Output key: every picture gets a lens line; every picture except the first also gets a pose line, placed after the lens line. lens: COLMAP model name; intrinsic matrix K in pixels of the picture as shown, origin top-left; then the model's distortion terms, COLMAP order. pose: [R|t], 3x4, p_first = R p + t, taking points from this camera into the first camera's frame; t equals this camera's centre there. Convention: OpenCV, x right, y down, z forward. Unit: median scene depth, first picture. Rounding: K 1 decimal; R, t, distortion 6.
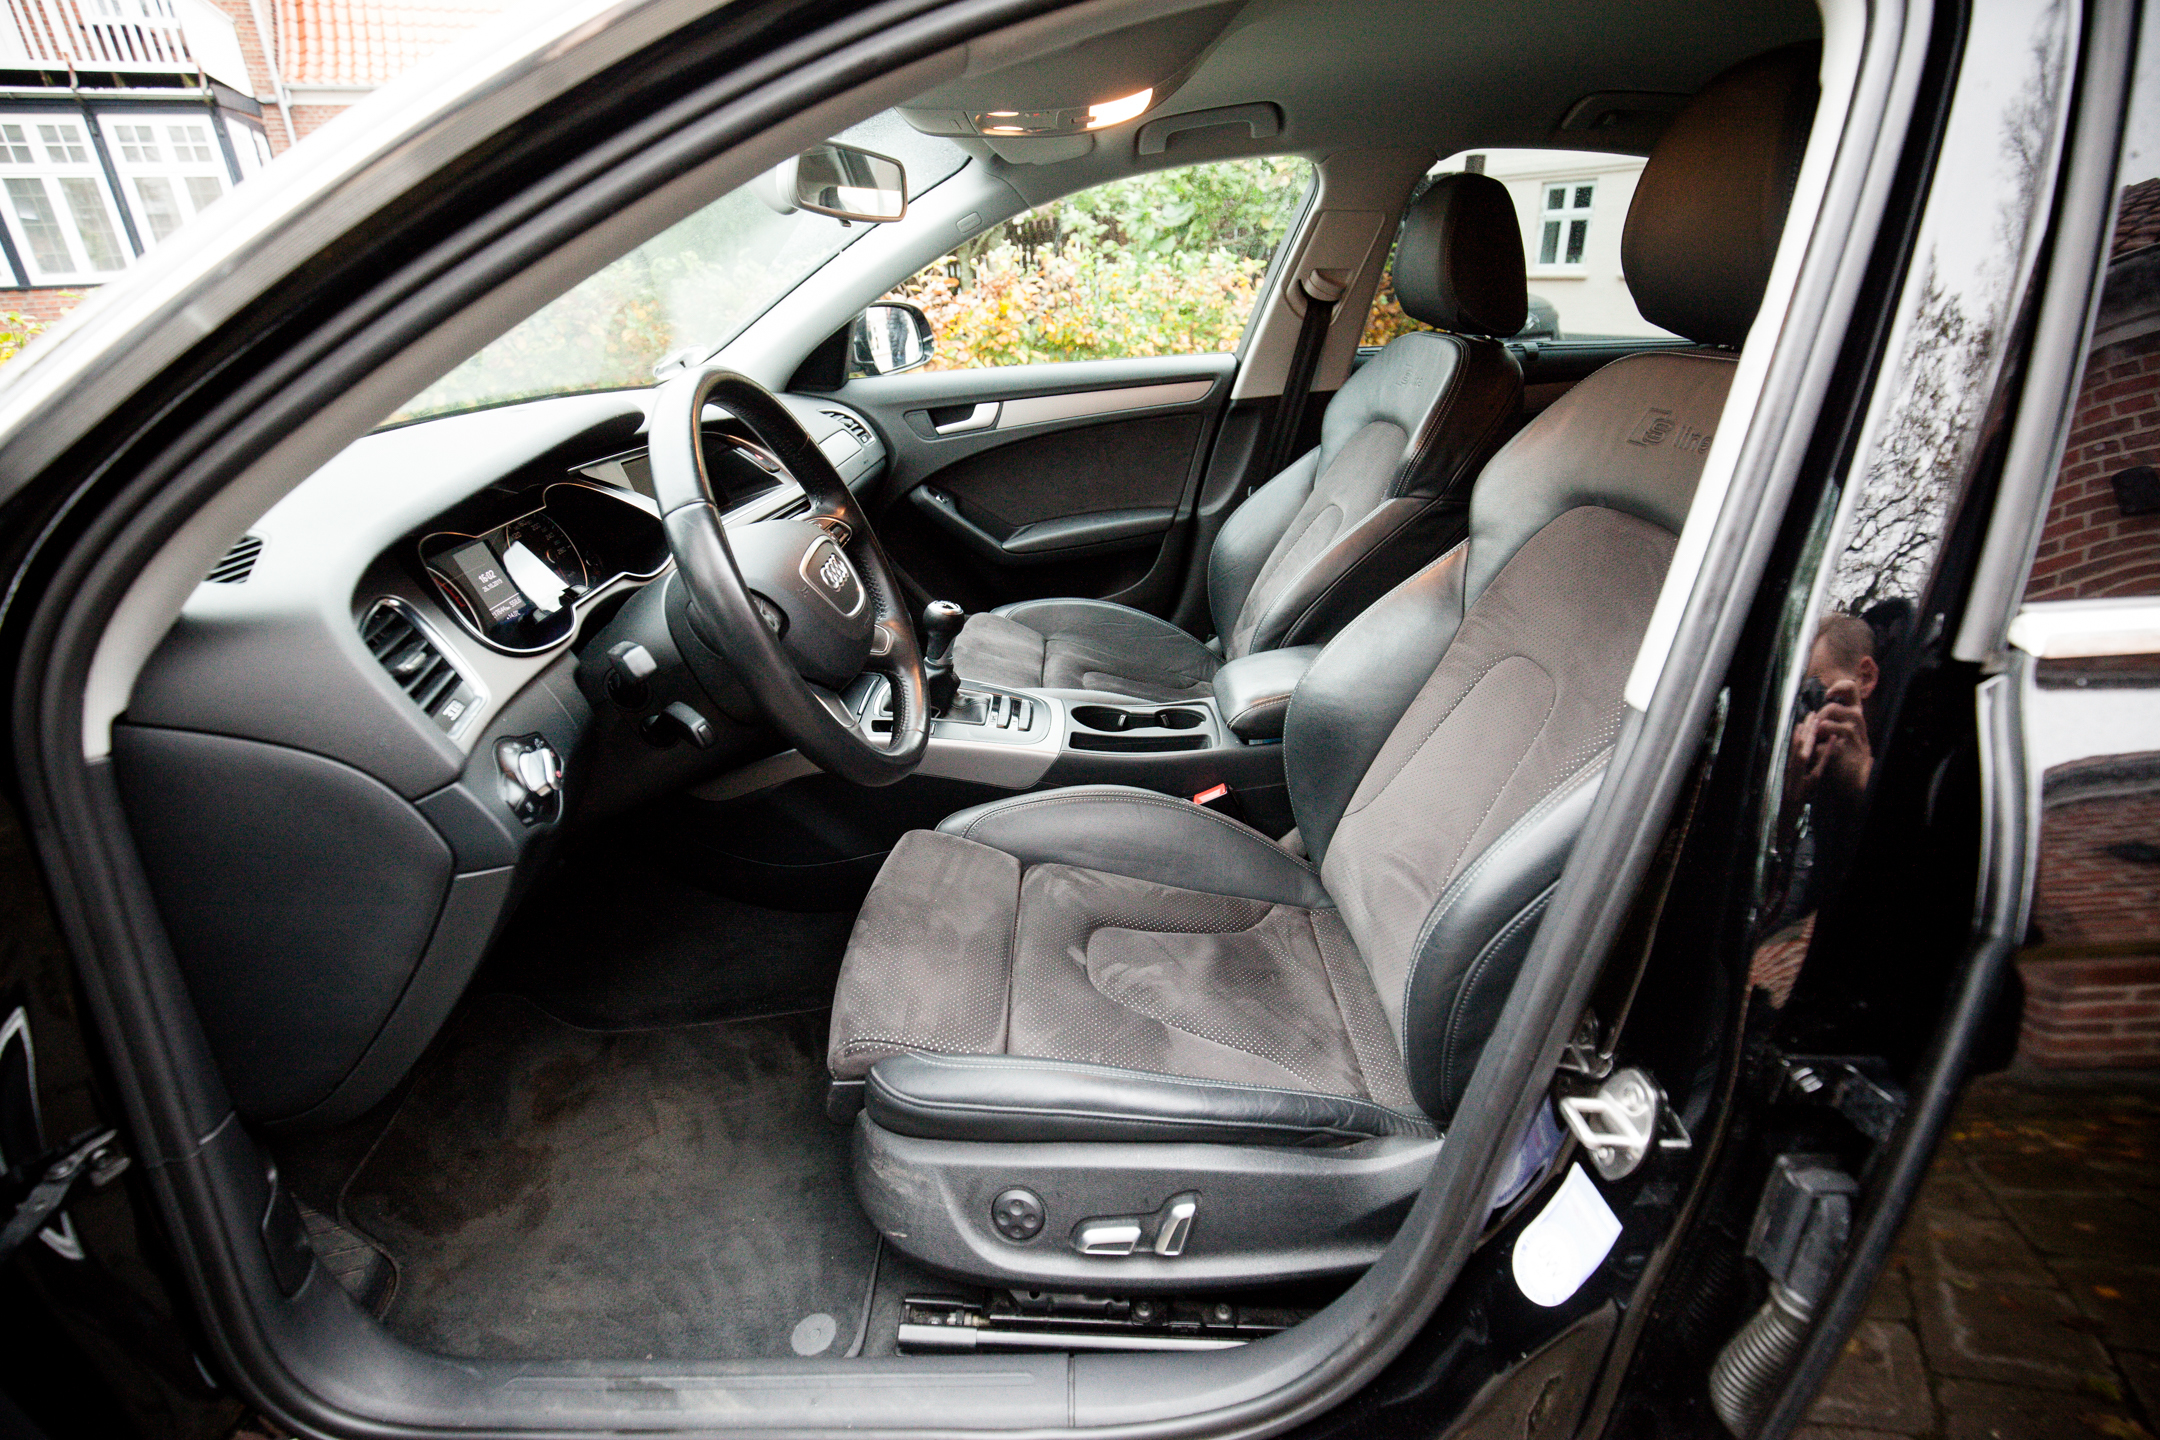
lens RADIAL K [[1009.2, 0, 1080.0], [0, 1009.2, 720.0], [0, 0, 1]] dist [-0.044399, 0.010655]
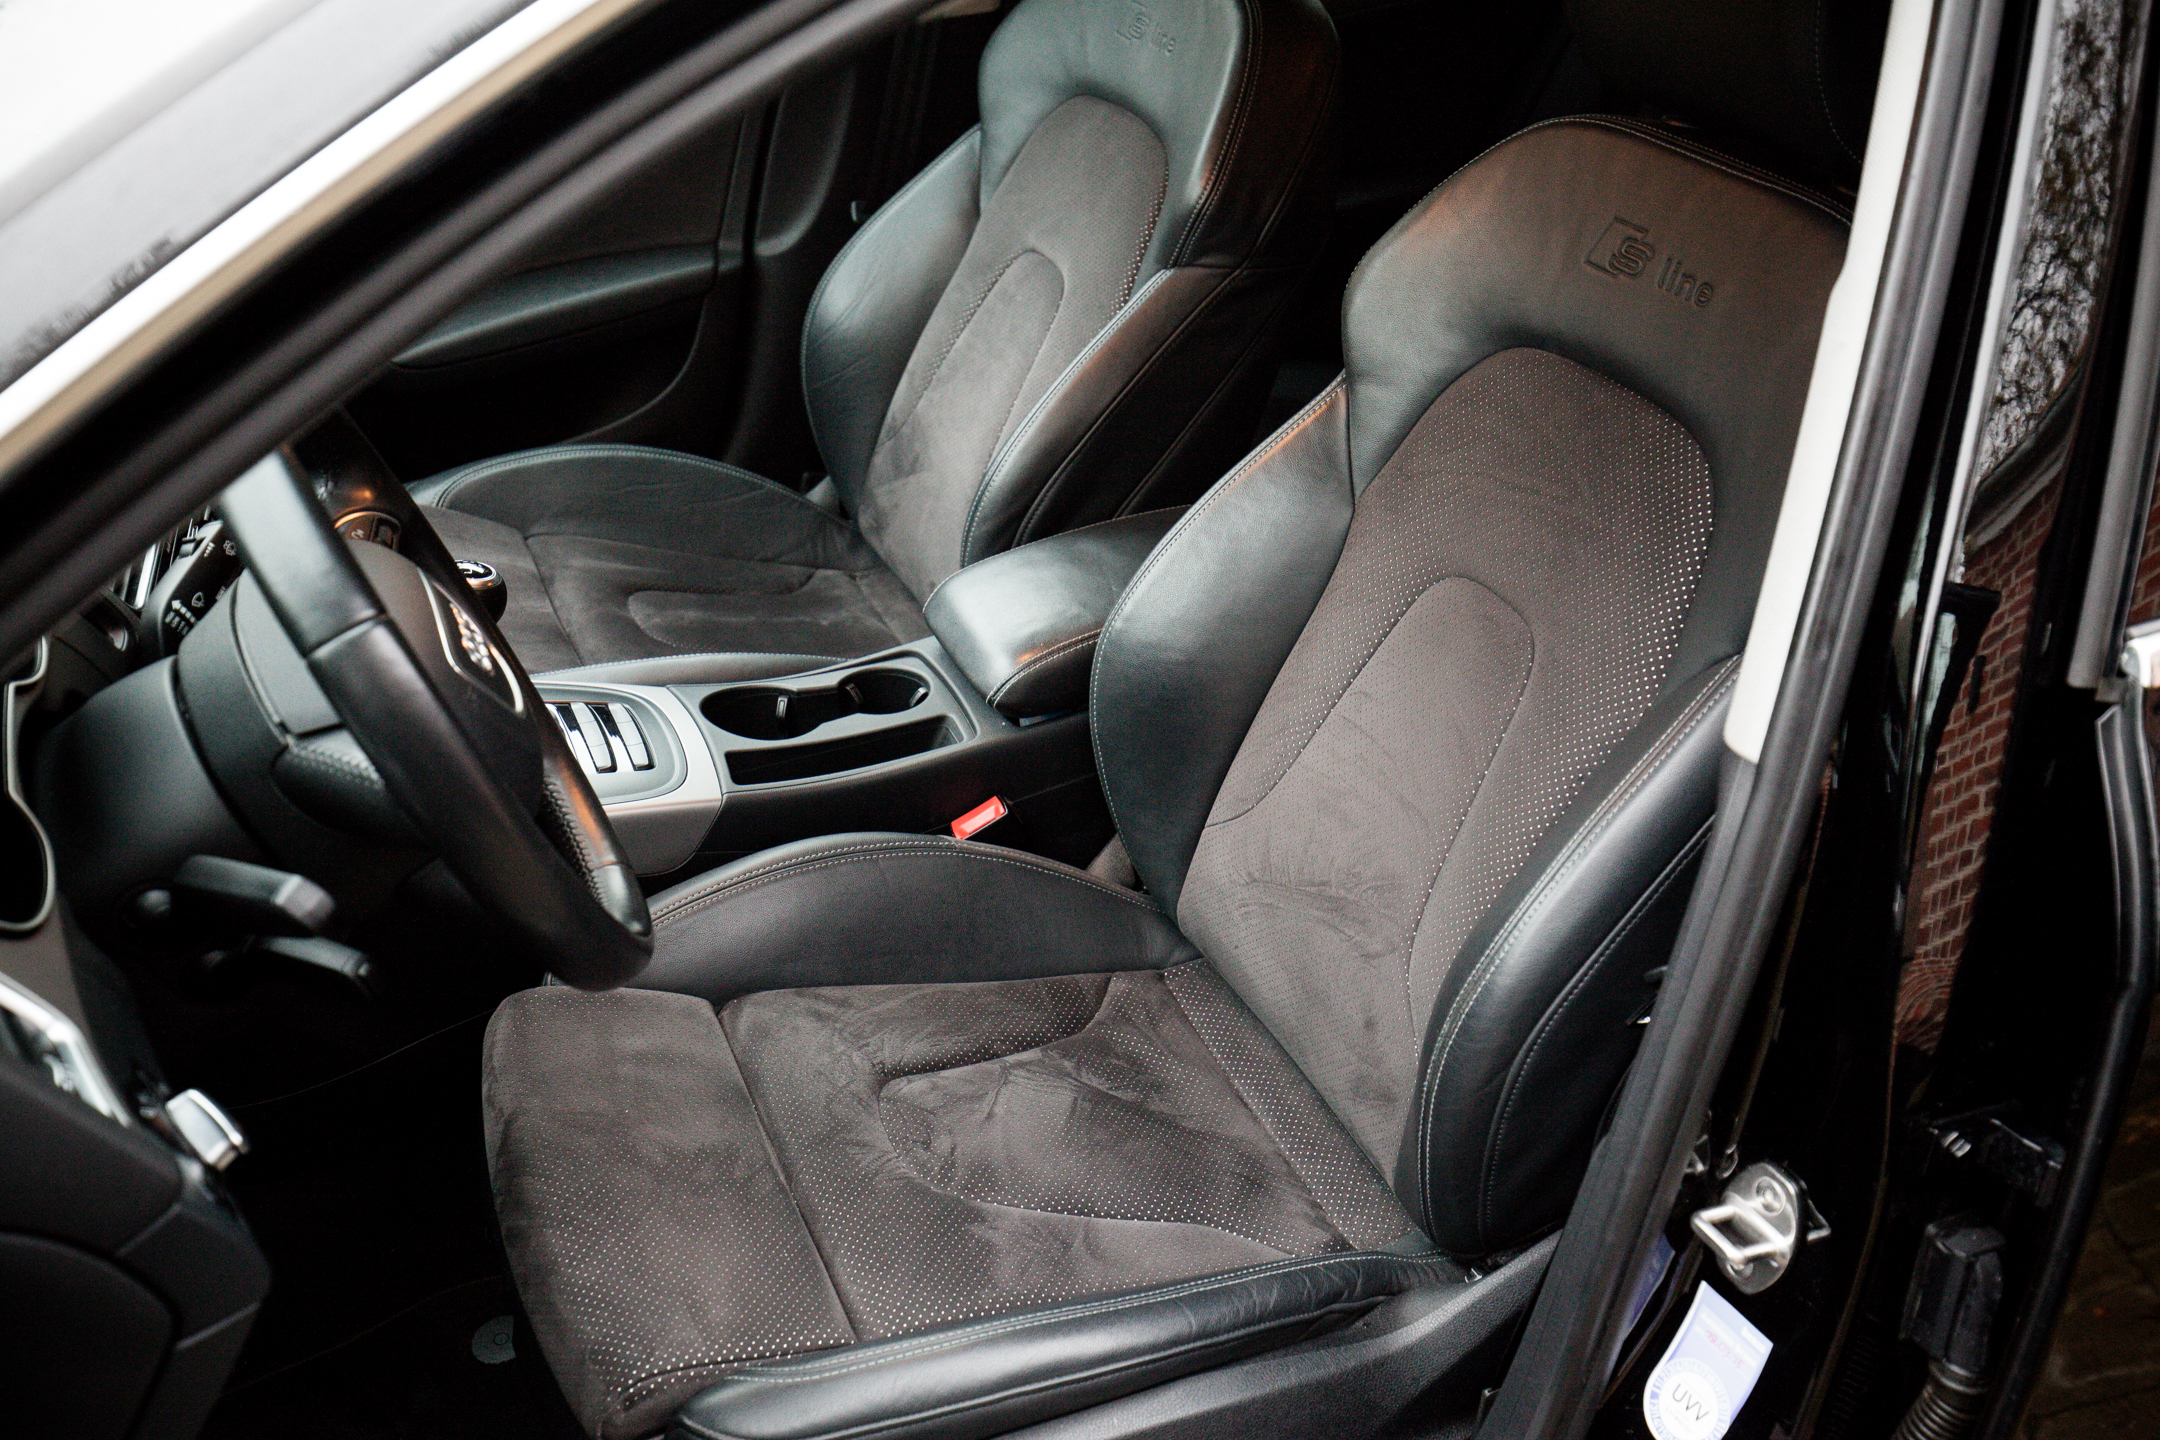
lens RADIAL K [[2130.8, 0, 1080.0], [0, 2130.8, 720.0], [0, 0, 1]] dist [0.042288, -0.005864]
pose [[0.913433, -0.177198, 0.366389, -0.337537], [0.125387, 0.978979, 0.160869, -0.224560], [-0.387193, -0.101003, 0.916450, -0.239557]]
